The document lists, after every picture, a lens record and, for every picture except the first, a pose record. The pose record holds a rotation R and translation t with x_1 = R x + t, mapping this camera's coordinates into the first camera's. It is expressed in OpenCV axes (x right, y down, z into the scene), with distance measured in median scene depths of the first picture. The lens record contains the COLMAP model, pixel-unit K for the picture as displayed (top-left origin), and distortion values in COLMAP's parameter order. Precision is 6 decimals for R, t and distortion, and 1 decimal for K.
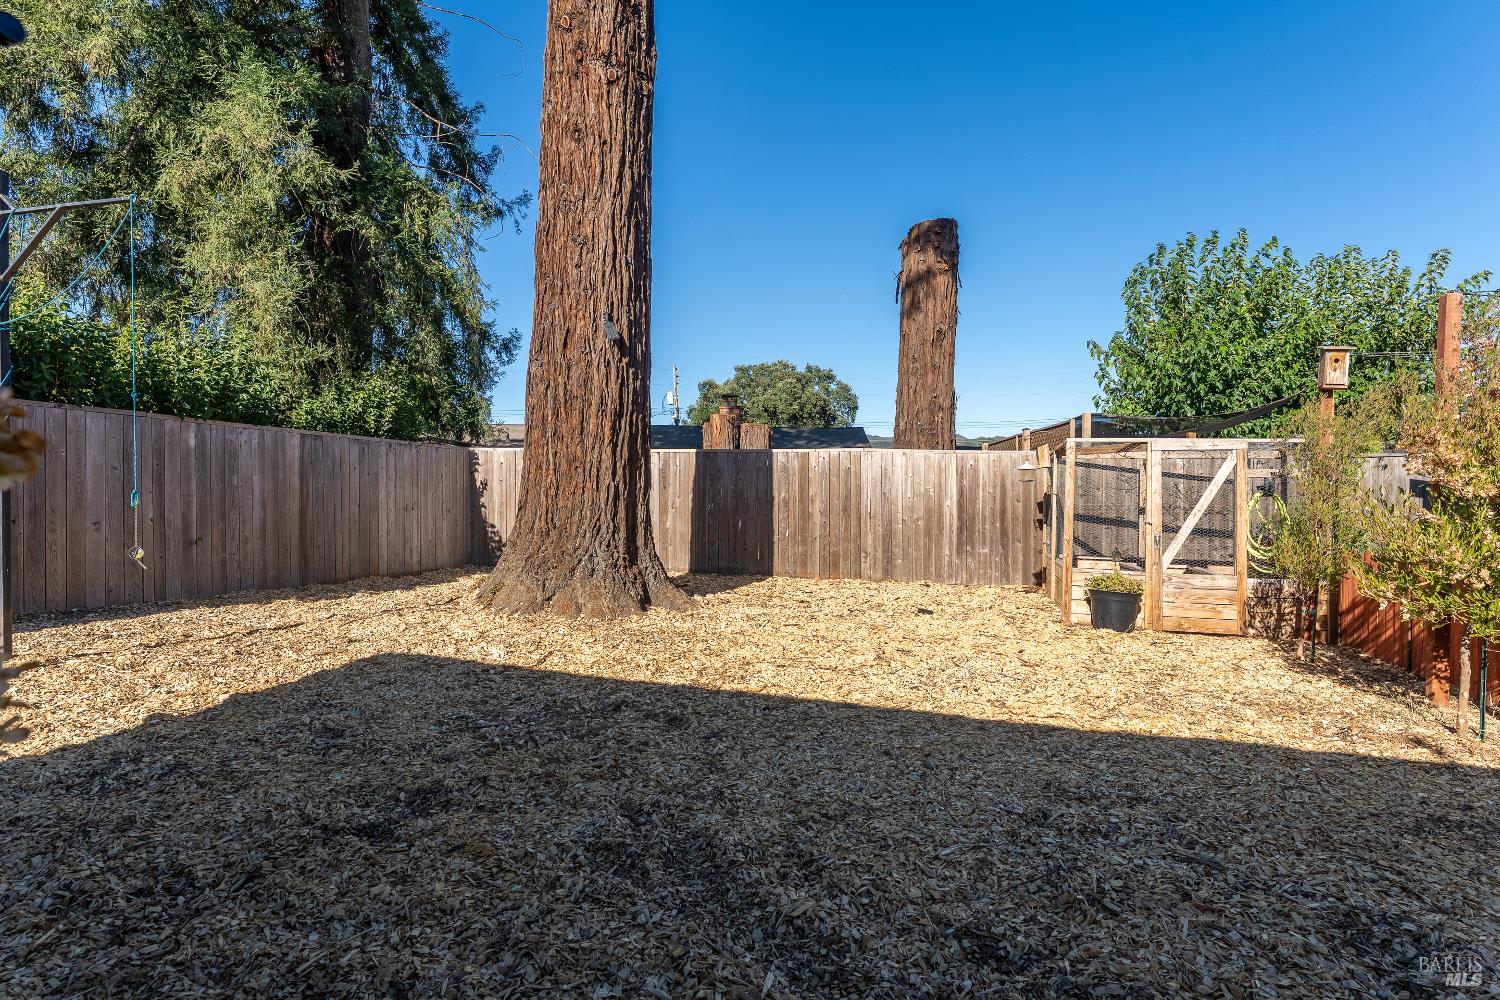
lens RADIAL K [[730.8, 0, 750.9], [0, 730.8, 515.8], [0, 0, 1]] dist [-0.000523, -0.000263]
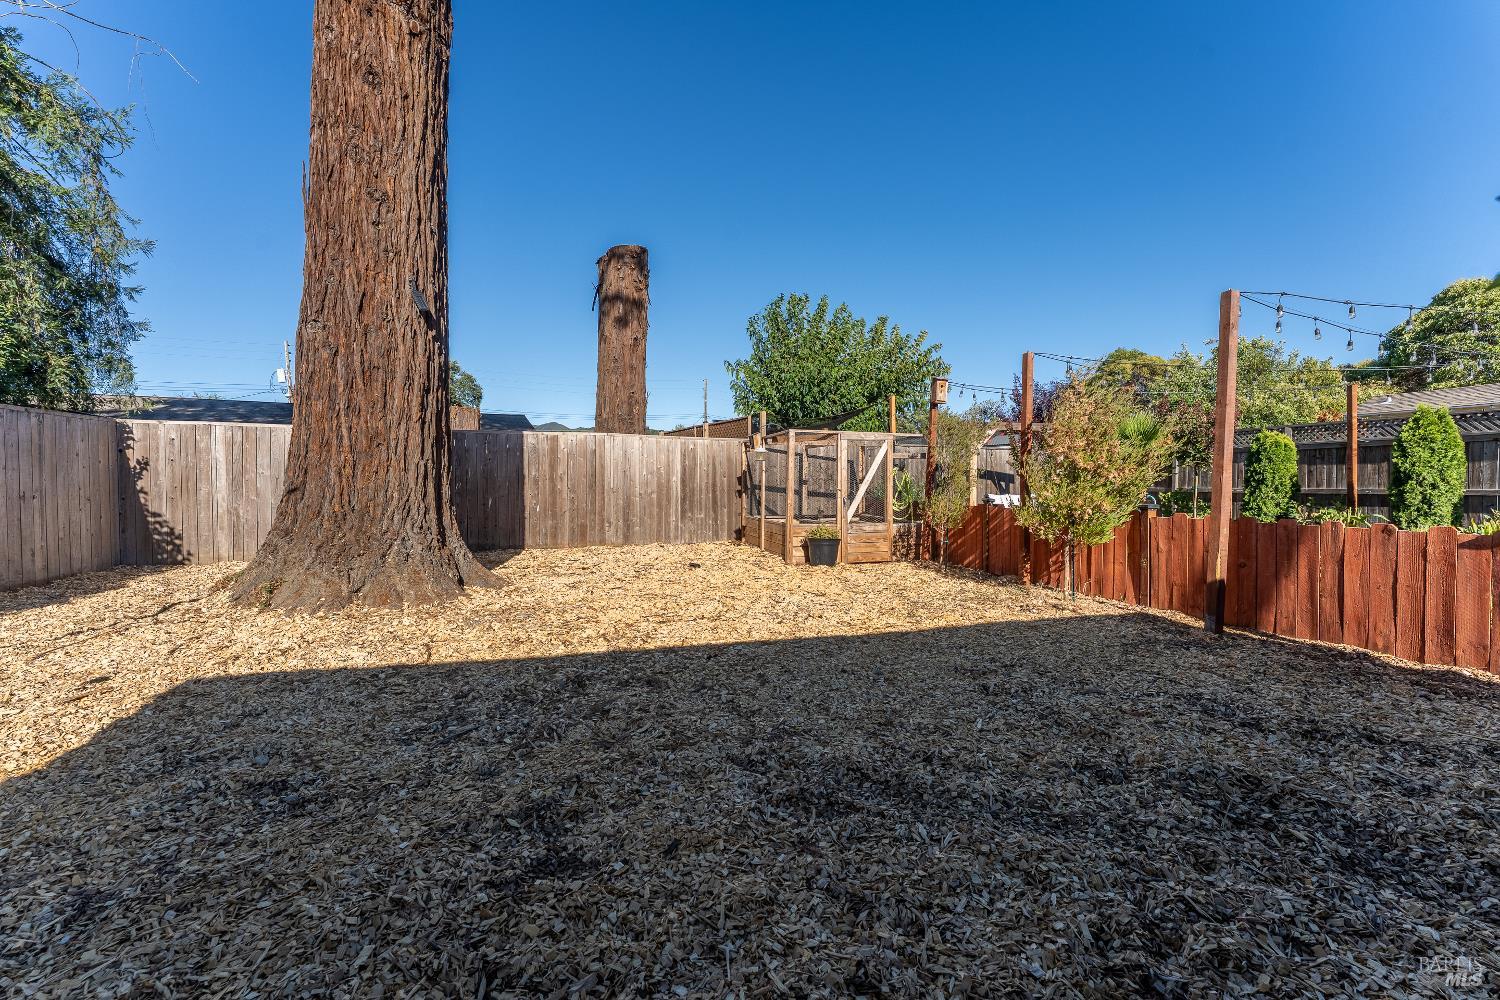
lens RADIAL K [[600.5, 0, 747.9], [0, 600.5, 498.5], [0, 0, 1]] dist [0.000532, -0.000110]
pose [[0.831939, -0.032631, 0.553907, -0.258773], [0.026583, 0.999467, 0.018953, -0.000242], [-0.554230, -0.001044, 0.832363, 0.109193]]
